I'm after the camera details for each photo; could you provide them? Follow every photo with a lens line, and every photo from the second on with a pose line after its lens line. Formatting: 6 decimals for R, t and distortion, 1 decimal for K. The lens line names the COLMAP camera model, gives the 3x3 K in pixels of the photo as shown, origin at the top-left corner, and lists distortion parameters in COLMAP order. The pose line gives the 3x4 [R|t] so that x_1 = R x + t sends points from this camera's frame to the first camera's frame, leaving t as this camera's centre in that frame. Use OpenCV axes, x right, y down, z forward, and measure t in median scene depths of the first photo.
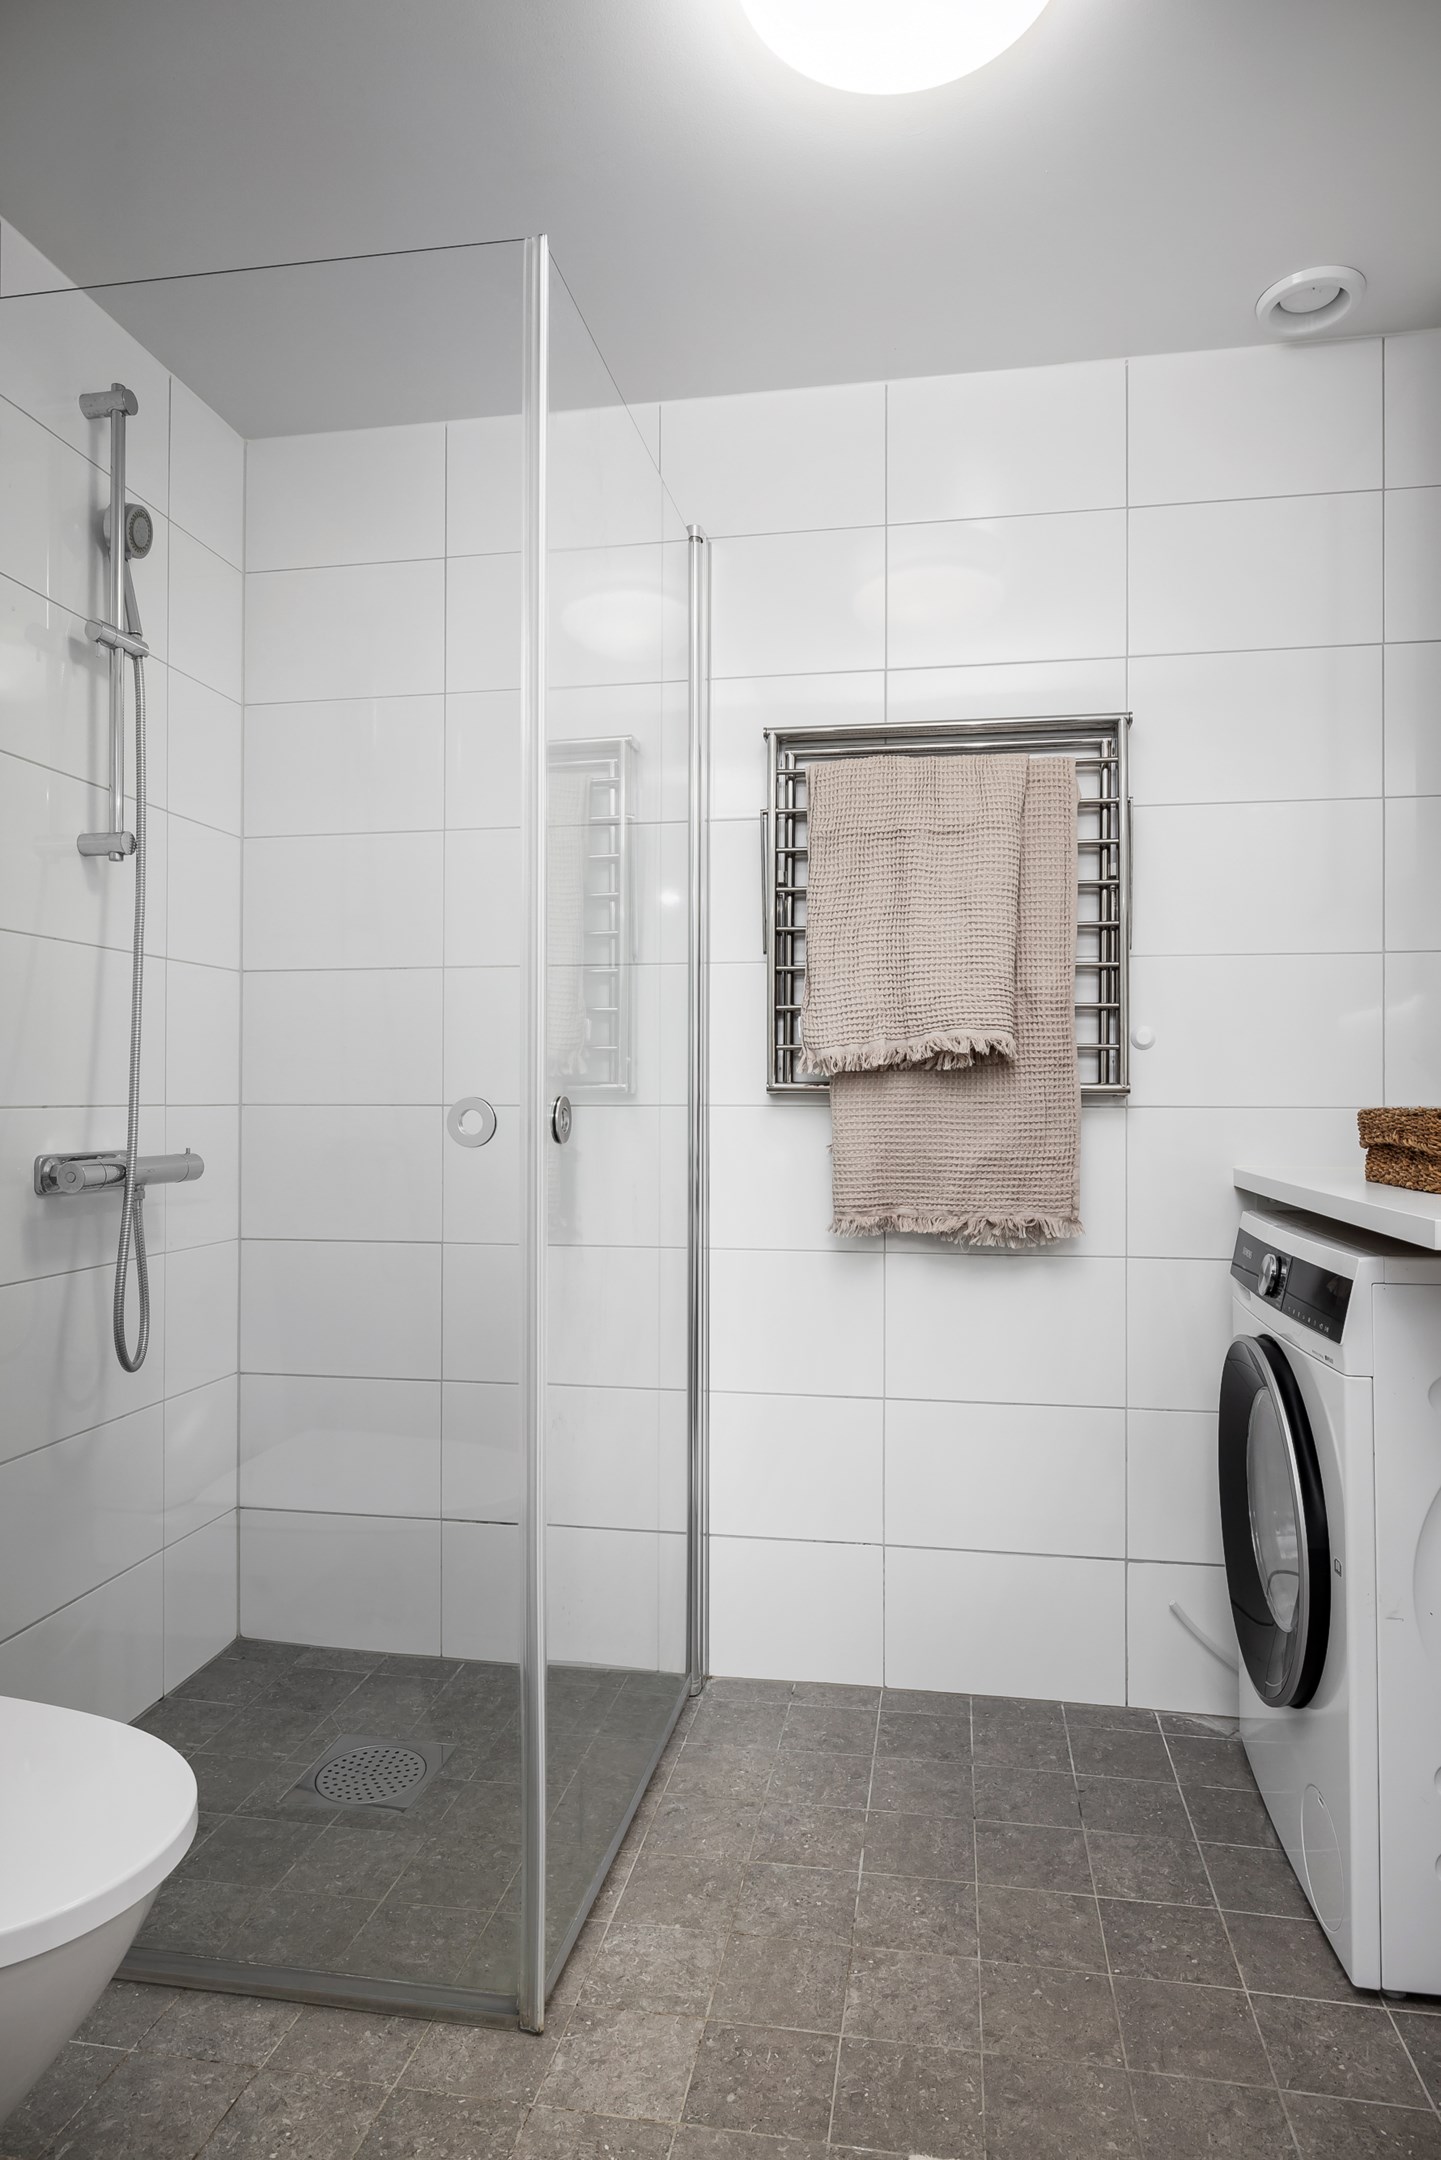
lens RADIAL K [[1259.3, 0, 728.1], [0, 1259.3, 1084.8], [0, 0, 1]] dist [-0.008495, 0.000566]
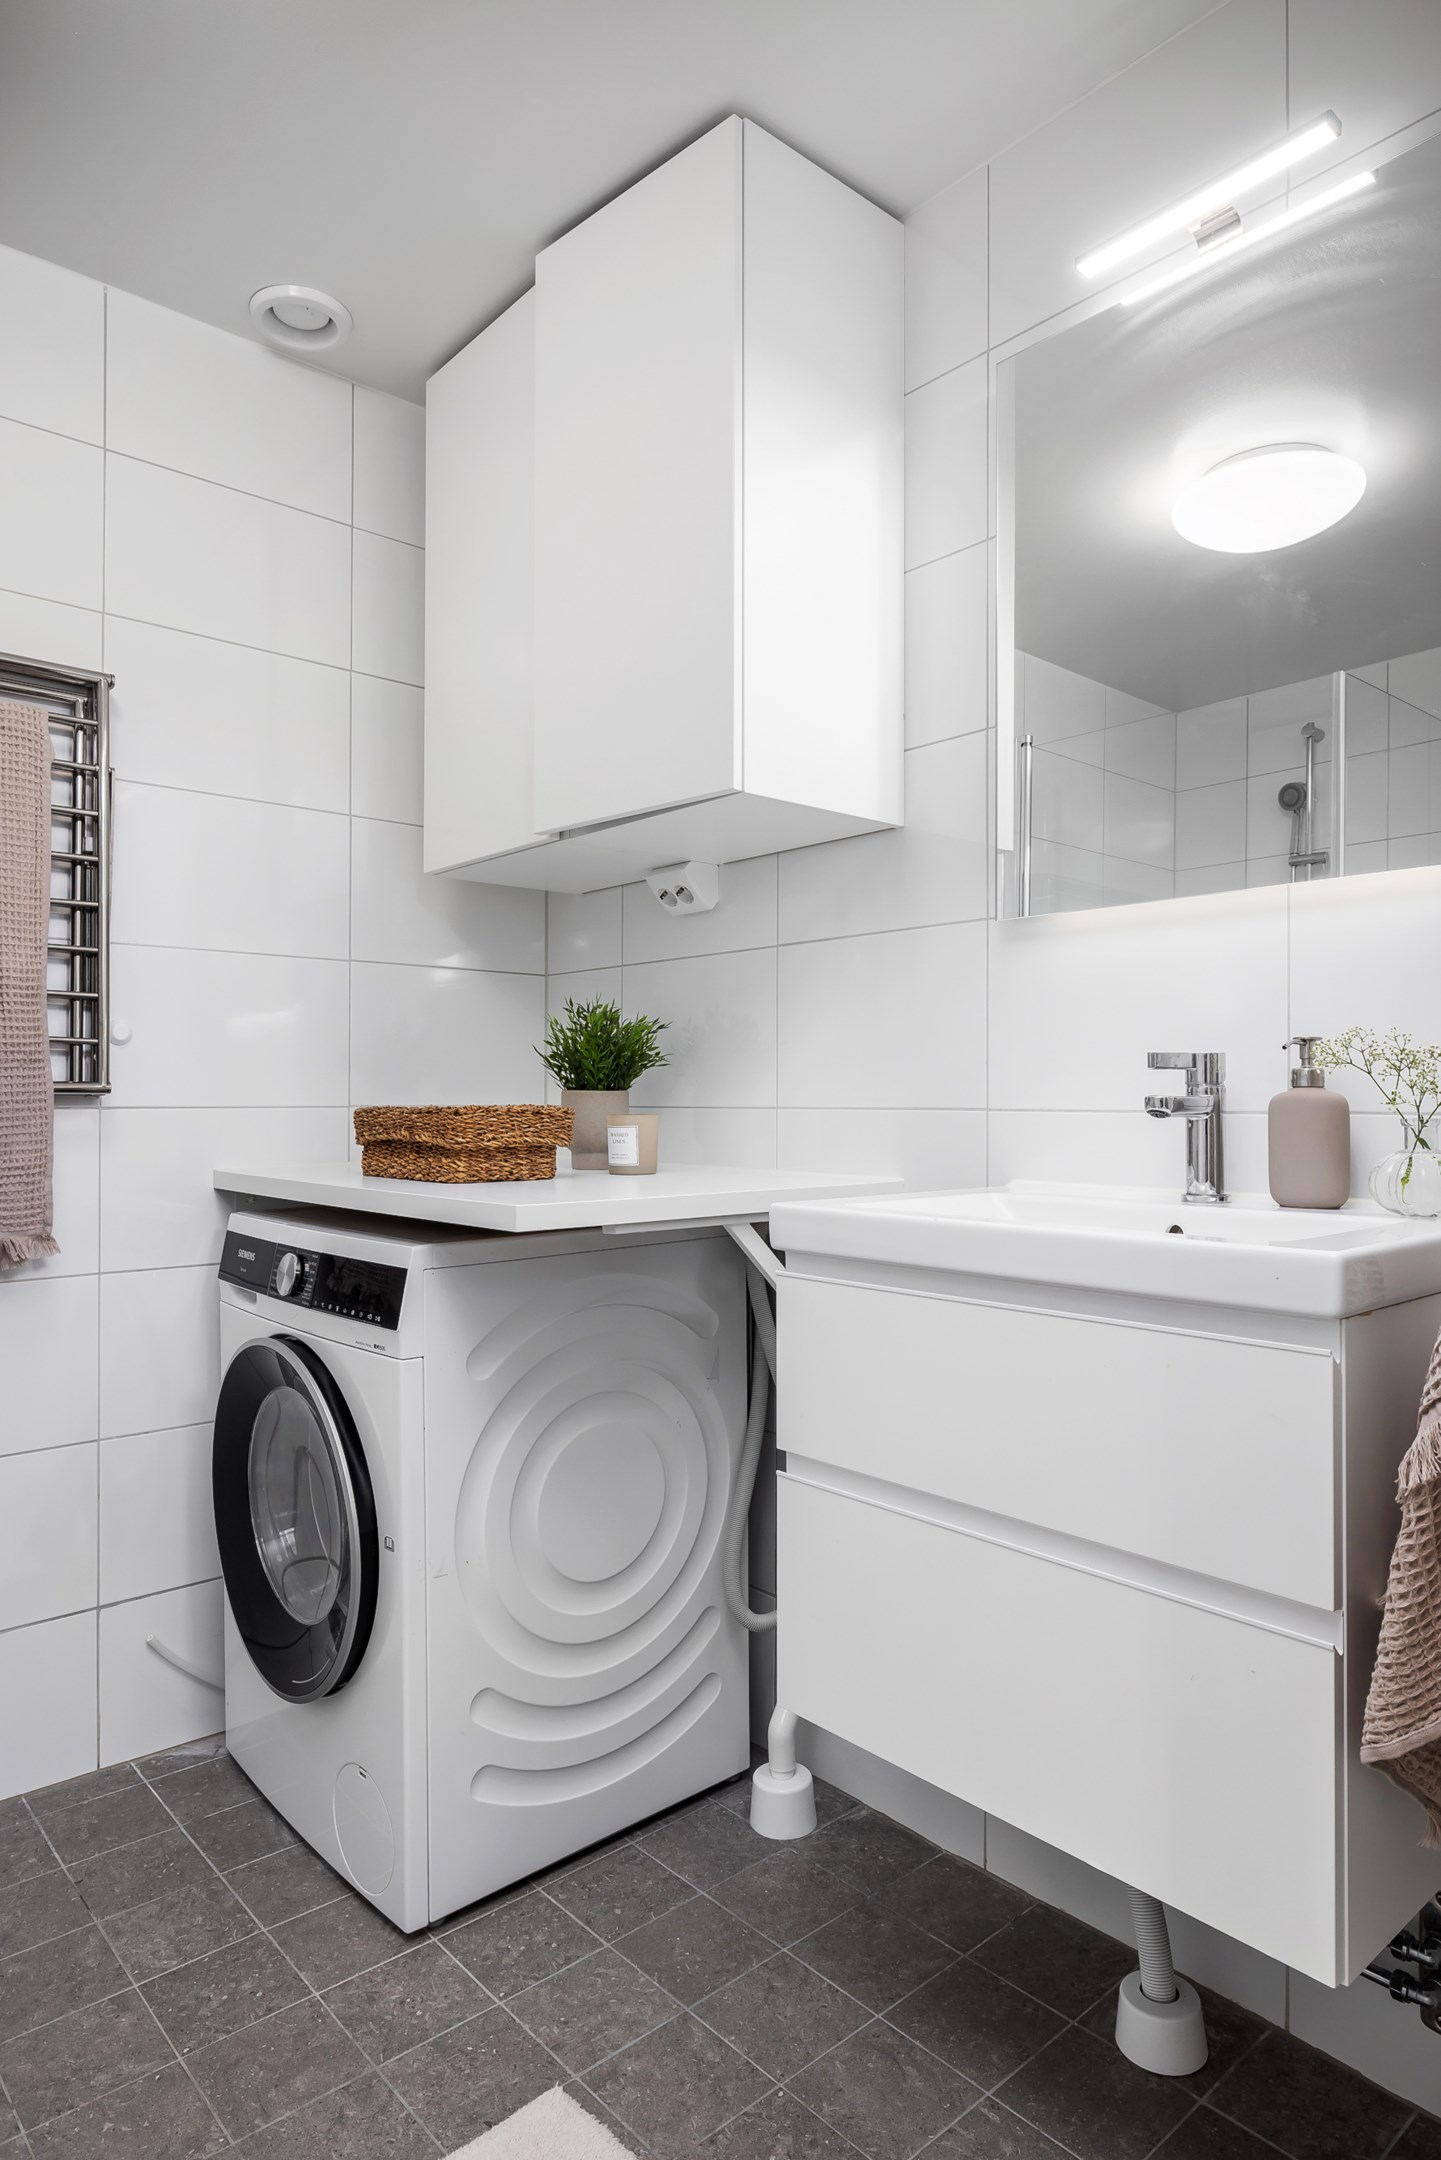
lens RADIAL K [[1259.3, 0, 720.2], [0, 1259.3, 1087.9], [0, 0, 1]] dist [-0.008495, 0.000566]
pose [[0.632215, 0.004176, 0.774782, -0.107650], [-0.003941, 0.999990, -0.002174, 0.002992], [-0.774783, -0.001679, 0.632225, 0.083996]]
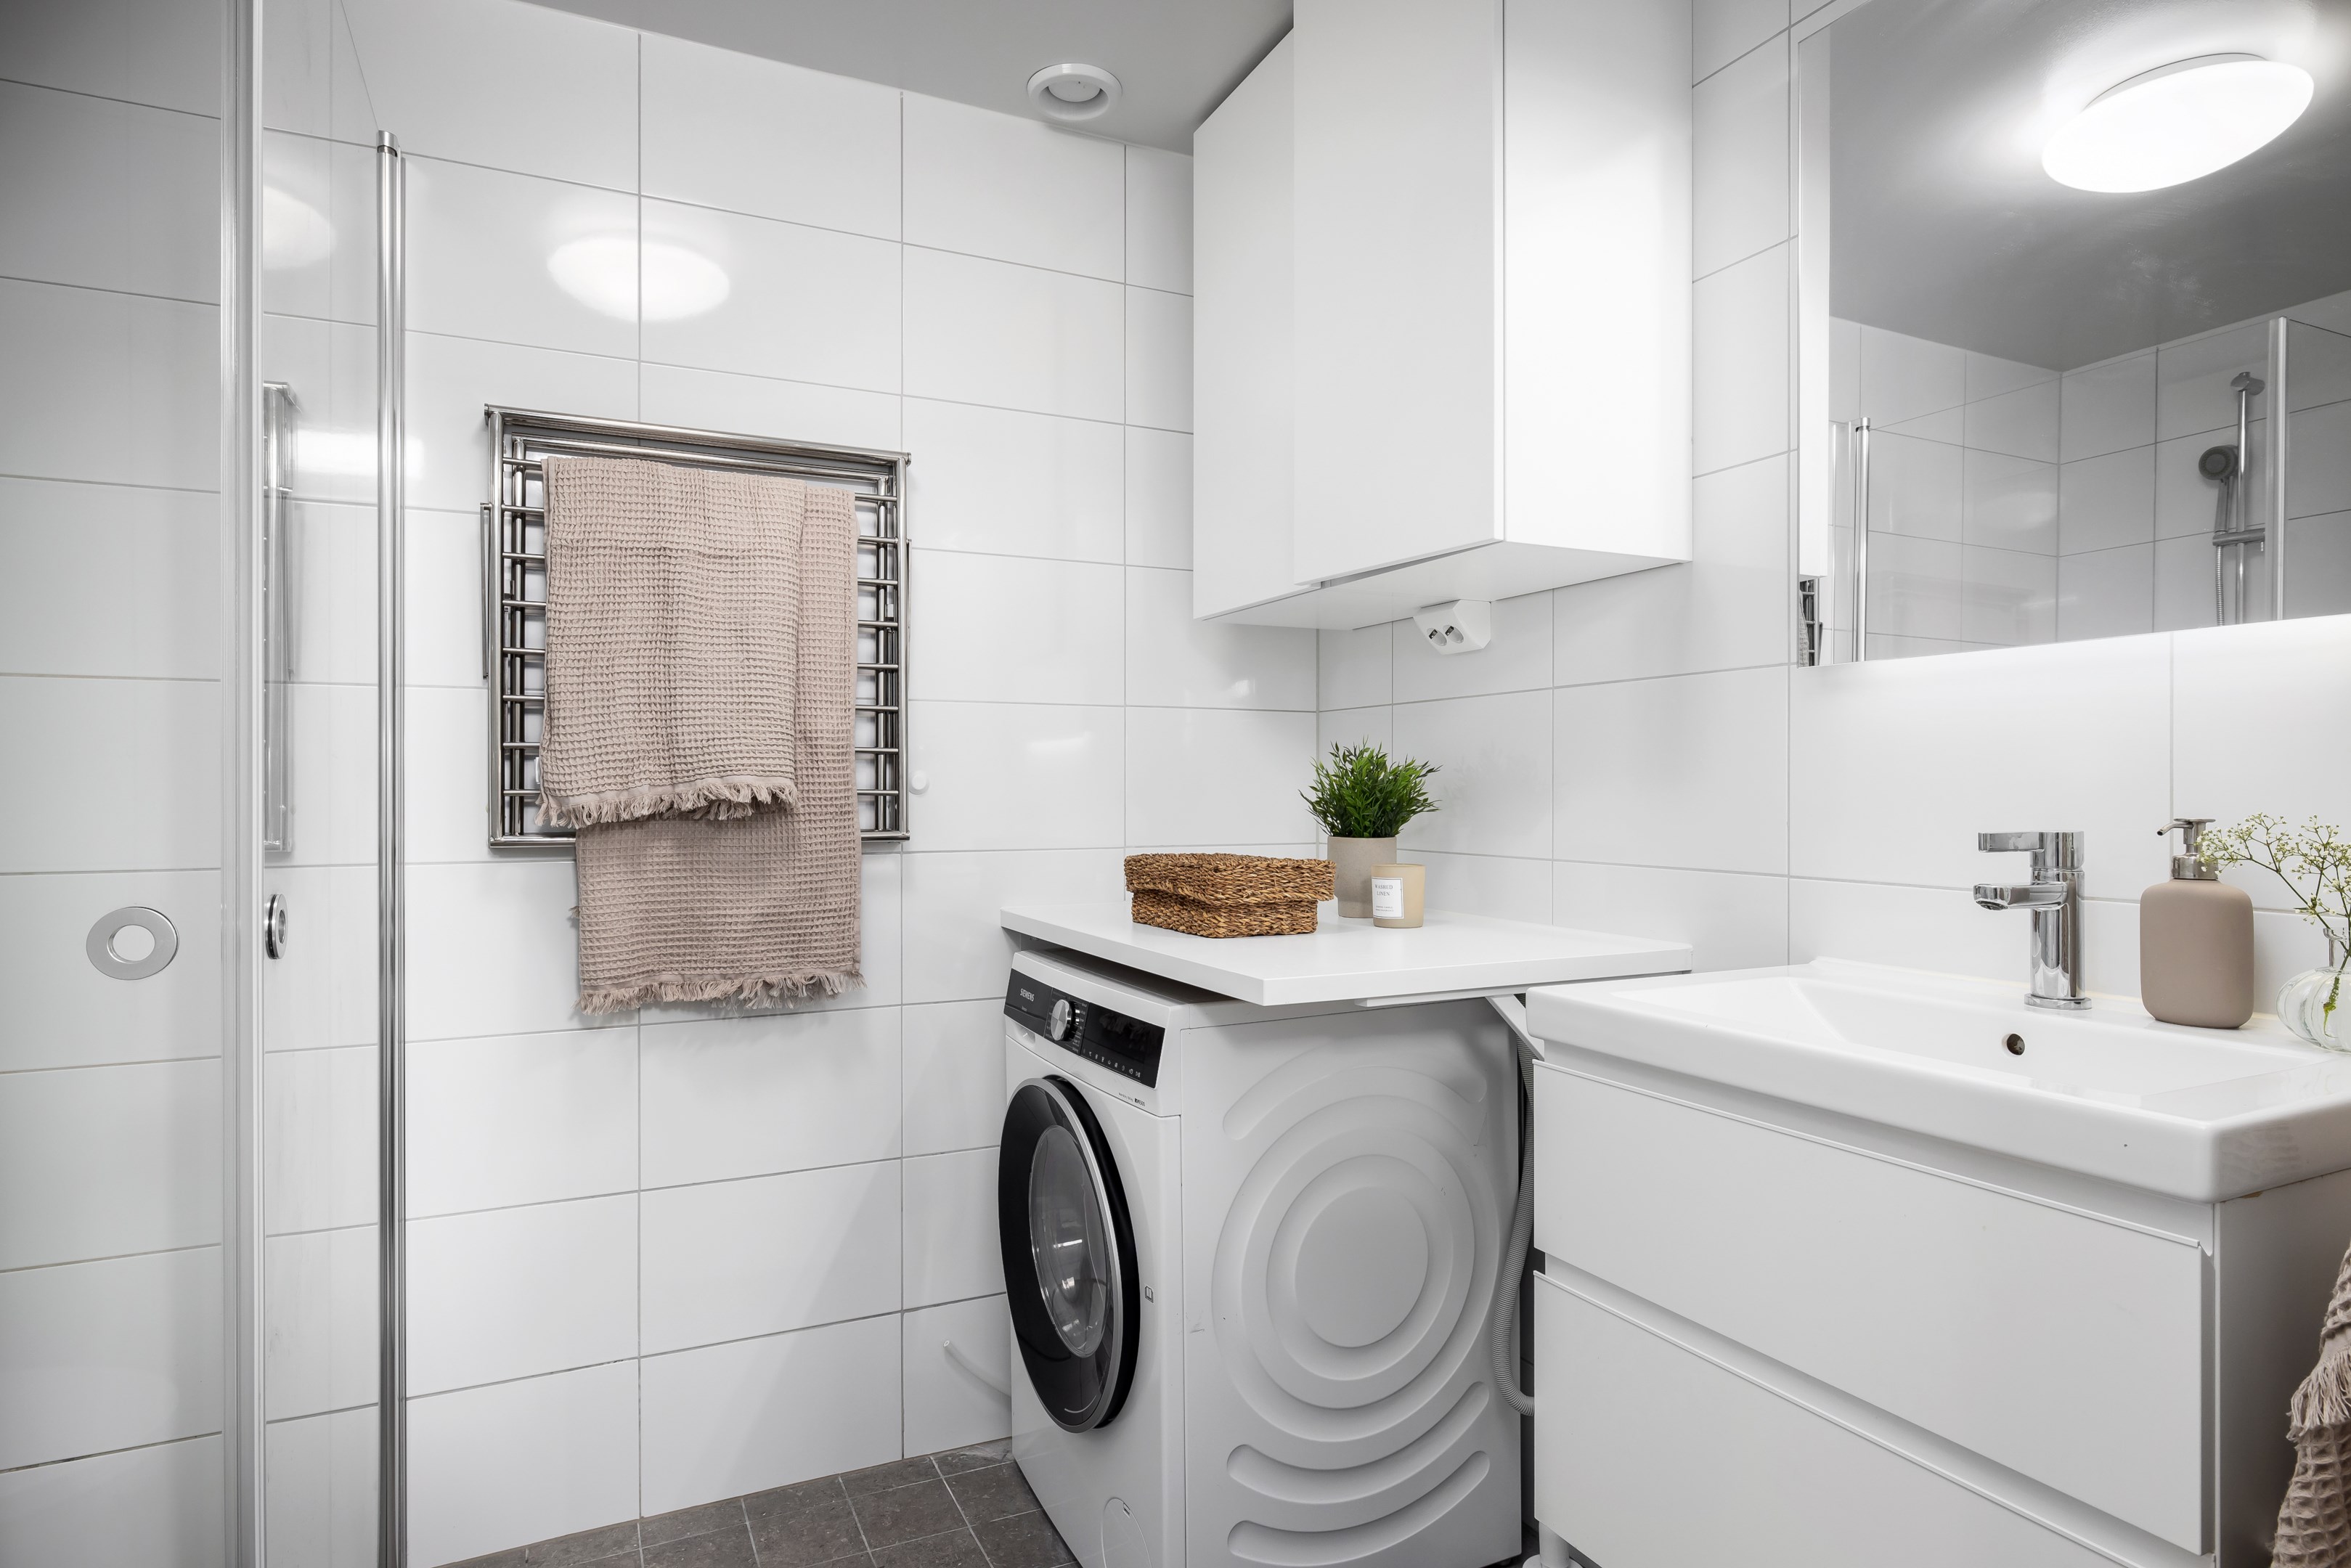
lens RADIAL K [[1270.9, 0, 1165.9], [0, 1270.9, 795.4], [0, 0, 1]] dist [-0.010445, 0.002626]
pose [[0.819733, -0.002732, 0.572740, -0.086974], [-0.000445, 0.999985, 0.005408, -0.034425], [-0.572746, -0.004688, 0.819719, 0.069603]]
